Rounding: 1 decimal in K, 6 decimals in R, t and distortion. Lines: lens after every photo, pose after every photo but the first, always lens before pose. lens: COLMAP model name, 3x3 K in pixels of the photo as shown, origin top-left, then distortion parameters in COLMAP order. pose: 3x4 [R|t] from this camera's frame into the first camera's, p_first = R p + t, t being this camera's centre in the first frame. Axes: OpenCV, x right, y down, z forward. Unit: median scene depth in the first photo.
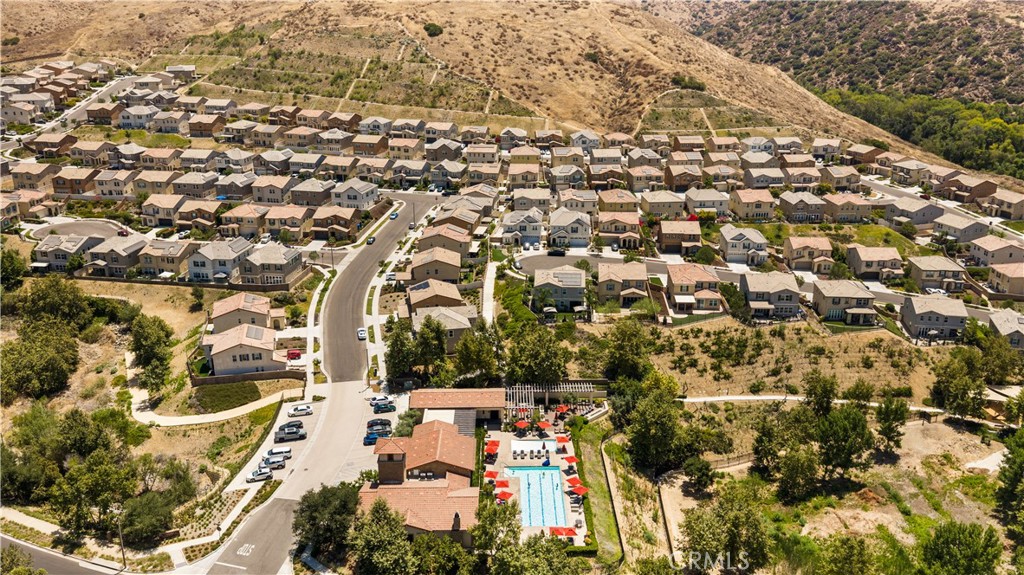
lens RADIAL K [[841.9, 0, 512.0], [0, 841.9, 287.5], [0, 0, 1]] dist [0.041809, -0.077027]
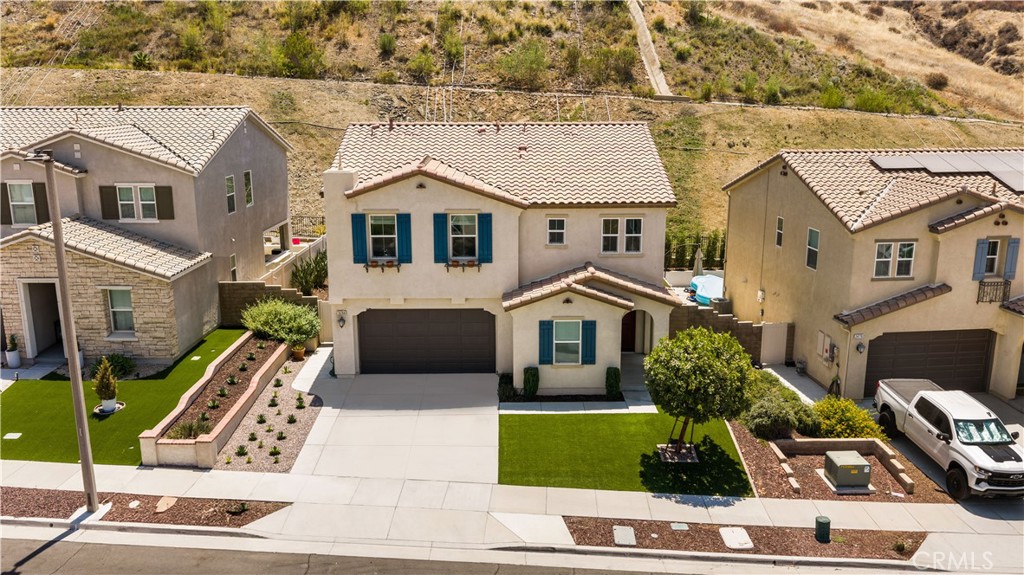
lens RADIAL K [[841.9, 0, 512.0], [0, 841.9, 287.5], [0, 0, 1]] dist [0.041809, -0.077027]
pose [[0.964332, -0.068960, 0.255553, -0.098365], [0.094899, 0.991357, -0.090588, -0.157758], [-0.247098, 0.111608, 0.962542, 0.848677]]
